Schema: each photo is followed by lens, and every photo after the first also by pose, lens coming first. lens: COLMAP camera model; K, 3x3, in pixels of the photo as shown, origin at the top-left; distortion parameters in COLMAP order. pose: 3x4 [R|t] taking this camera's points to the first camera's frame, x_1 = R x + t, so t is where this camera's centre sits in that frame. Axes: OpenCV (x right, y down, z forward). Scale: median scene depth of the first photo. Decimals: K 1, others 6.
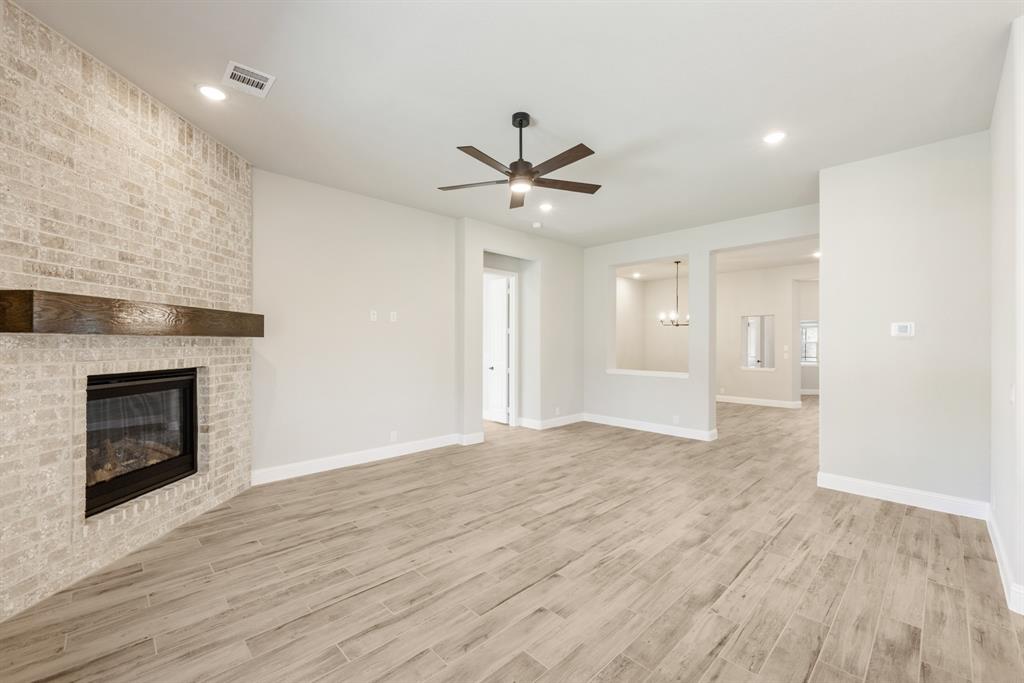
lens RADIAL K [[419.2, 0, 502.4], [0, 419.2, 343.3], [0, 0, 1]] dist [-0.002150, -0.001308]
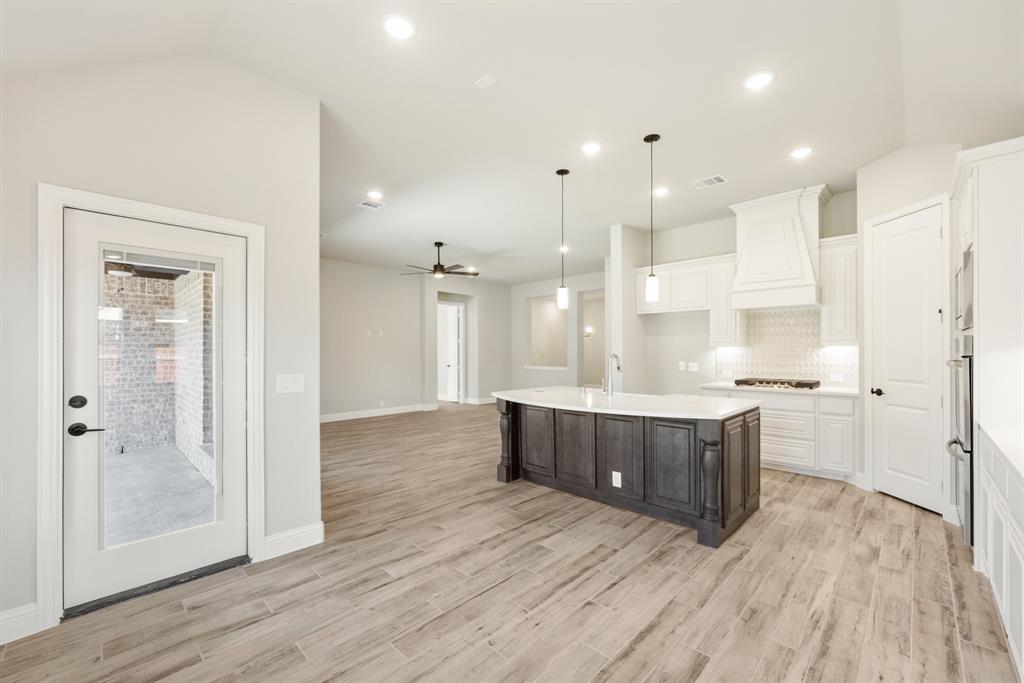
lens RADIAL K [[419.2, 0, 516.3], [0, 419.2, 350.6], [0, 0, 1]] dist [-0.002150, -0.001308]
pose [[0.998867, -0.005865, 0.047221, 0.315699], [0.005983, 0.999979, -0.002359, 0.019543], [-0.047206, 0.002639, 0.998882, -1.098780]]
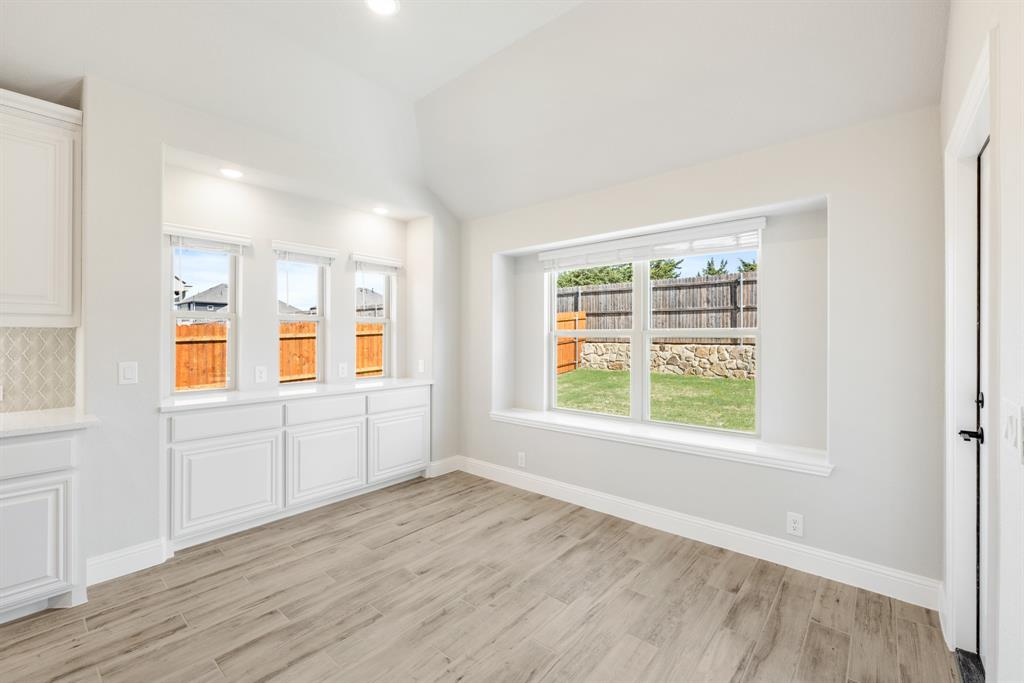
lens RADIAL K [[432.8, 0, 521.8], [0, 432.8, 336.2], [0, 0, 1]] dist [-0.005557, 0.000766]
pose [[-0.993307, -0.005507, -0.115372, 0.278447], [-0.005503, 0.999985, -0.000348, 0.018781], [0.115373, 0.000290, -0.993322, 0.010598]]
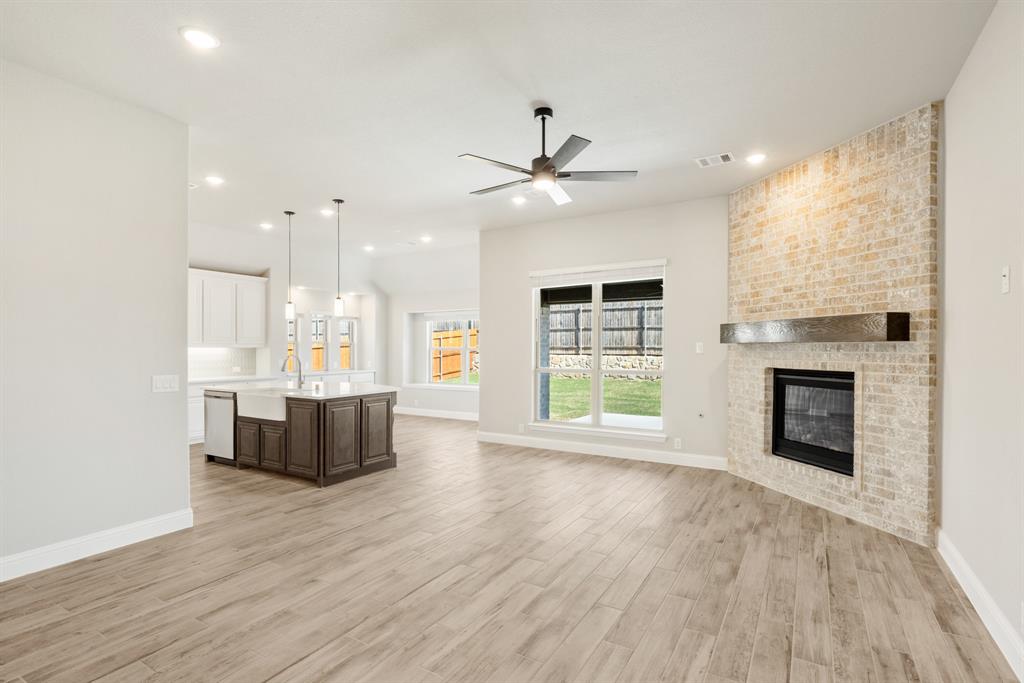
lens RADIAL K [[496.2, 0, 503.3], [0, 496.2, 353.4], [0, 0, 1]] dist [-0.003856, 0.000832]
pose [[-0.968443, -0.002233, -0.249227, 0.387413], [-0.005167, 0.999925, 0.011119, 0.002368], [0.249183, 0.012056, -0.968381, 1.937784]]
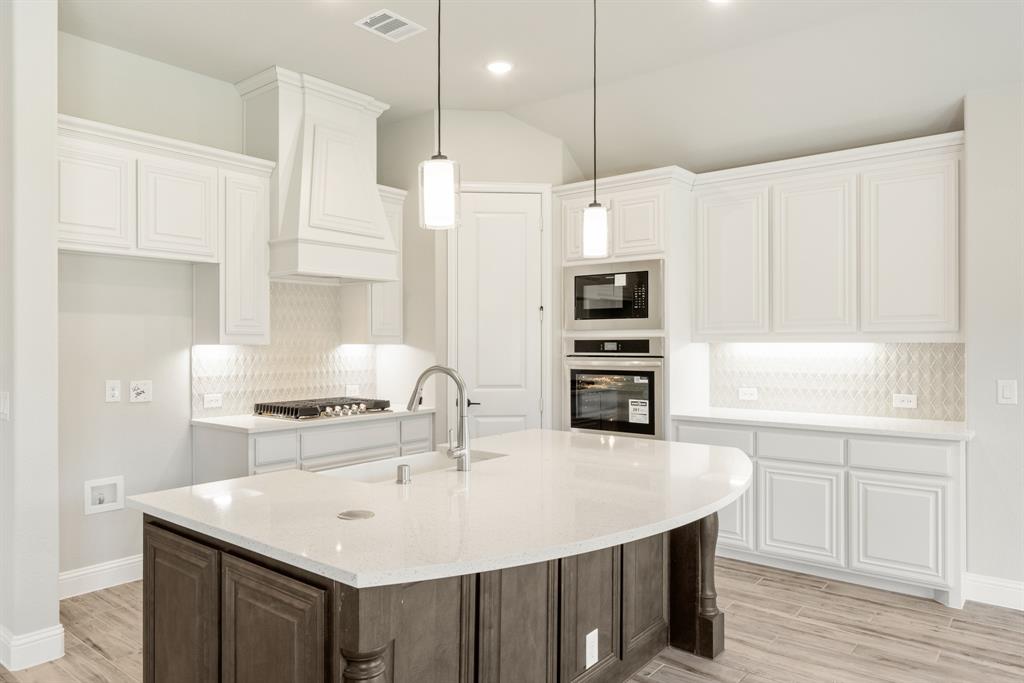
lens RADIAL K [[682.0, 0, 482.0], [0, 682.0, 338.6], [0, 0, 1]] dist [-0.003344, 0.004291]
pose [[-0.112590, 0.002686, 0.993638, -0.124123], [0.002933, 0.999993, -0.002371, 0.000282], [-0.993637, 0.002648, -0.112597, 0.154742]]
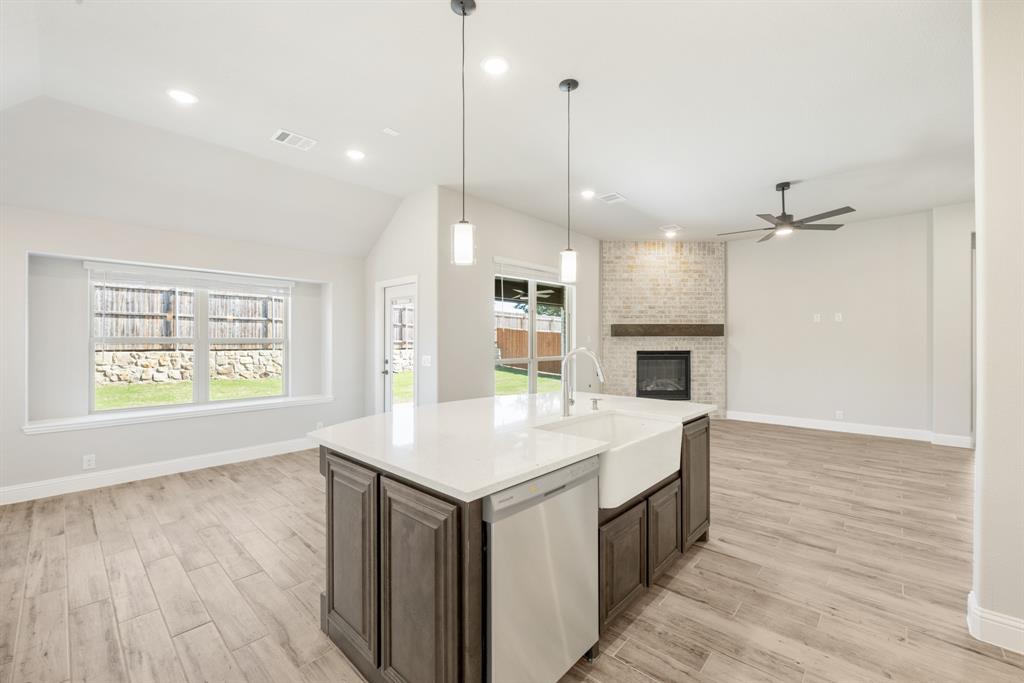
lens RADIAL K [[419.2, 0, 511.4], [0, 419.2, 343.5], [0, 0, 1]] dist [-0.002150, -0.001308]
pose [[0.063846, -0.003125, -0.997955, 1.355592], [0.000591, 0.999995, -0.003094, 0.025807], [0.997960, -0.000393, 0.063848, -0.046061]]
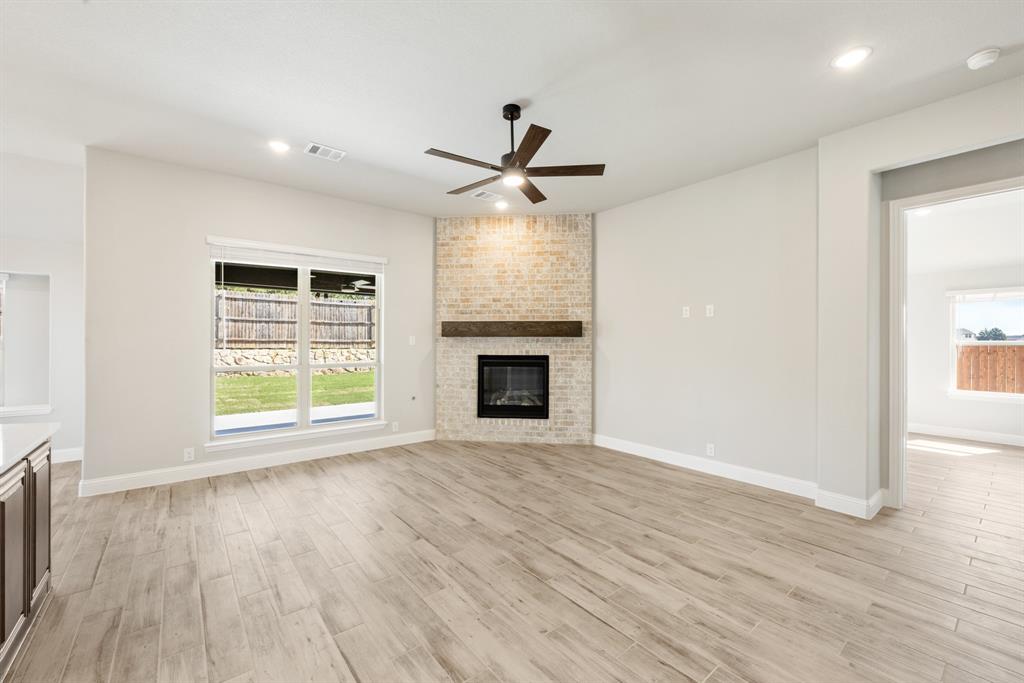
lens RADIAL K [[419.2, 0, 517.1], [0, 419.2, 342.1], [0, 0, 1]] dist [-0.002150, -0.001308]
pose [[-0.079321, -0.001390, -0.996848, 0.947639], [-0.003438, 0.999993, -0.001121, 0.005683], [0.996843, 0.003338, -0.079325, 1.016354]]
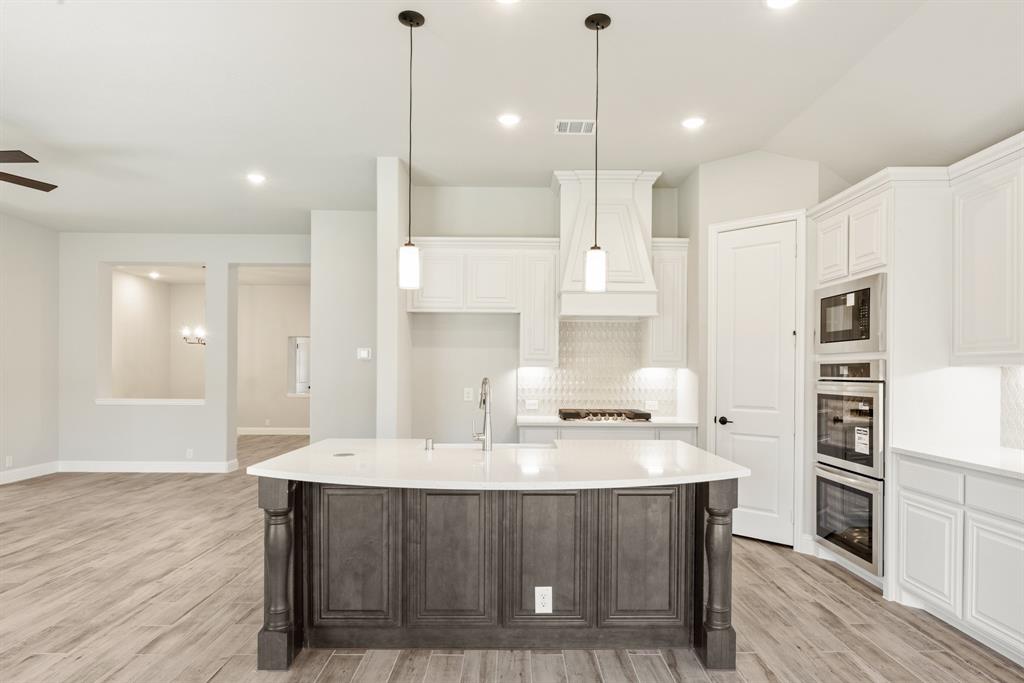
lens RADIAL K [[585.9, 0, 529.0], [0, 585.9, 372.7], [0, 0, 1]] dist [-0.005978, -0.000547]
pose [[0.670335, 0.000244, 0.742059, -0.016188], [-0.004025, 0.999986, 0.003307, 0.017476], [-0.742048, -0.005203, 0.670327, -0.593969]]
